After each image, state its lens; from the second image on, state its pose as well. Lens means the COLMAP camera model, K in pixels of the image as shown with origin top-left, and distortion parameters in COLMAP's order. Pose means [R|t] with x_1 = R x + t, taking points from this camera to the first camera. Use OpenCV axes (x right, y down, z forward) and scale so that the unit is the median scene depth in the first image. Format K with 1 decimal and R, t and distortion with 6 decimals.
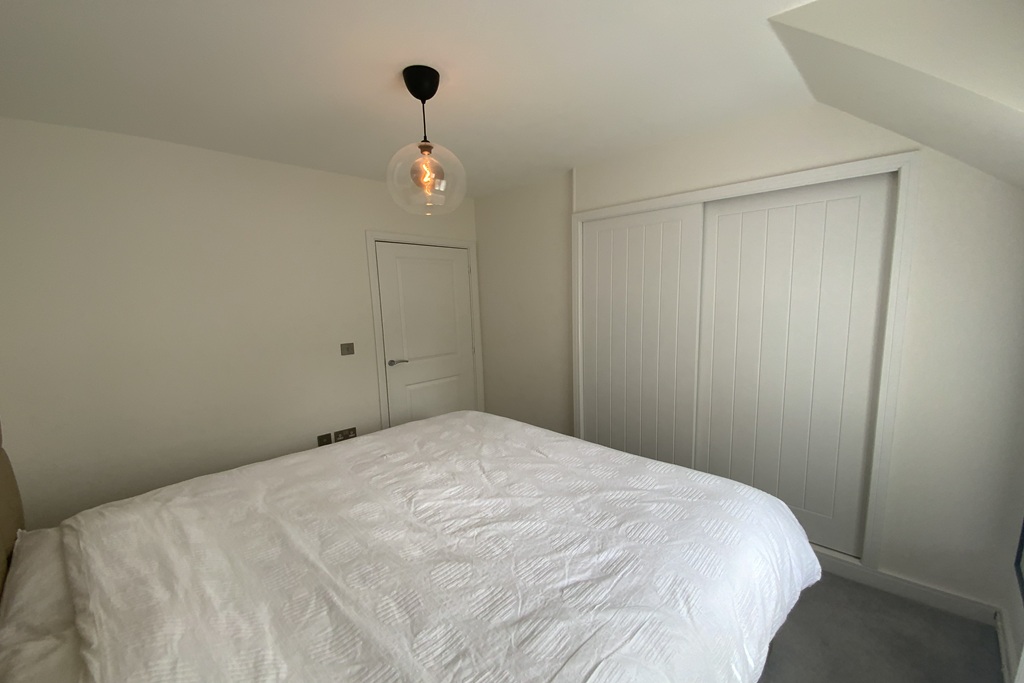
lens RADIAL K [[412.0, 0, 514.8], [0, 412.0, 343.6], [0, 0, 1]] dist [0.006571, -0.009389]
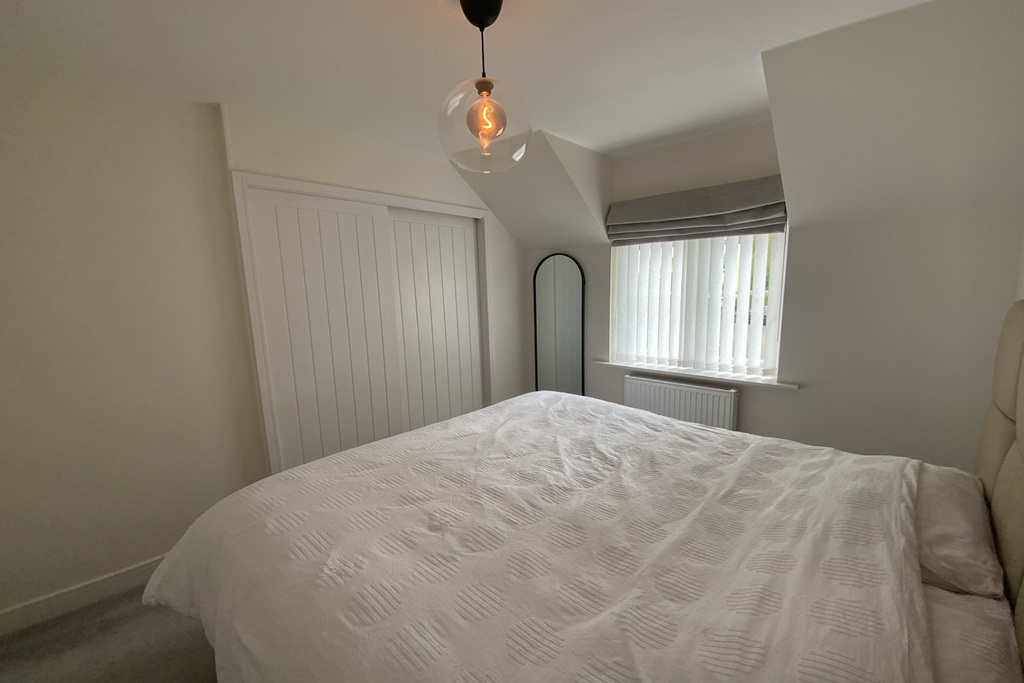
lens RADIAL K [[412.0, 0, 514.6], [0, 412.0, 349.5], [0, 0, 1]] dist [0.006571, -0.009389]
pose [[-0.004962, -0.120811, 0.992663, -1.242529], [0.148130, 0.981635, 0.120209, -0.058691], [-0.988955, 0.147640, 0.013025, 1.167762]]
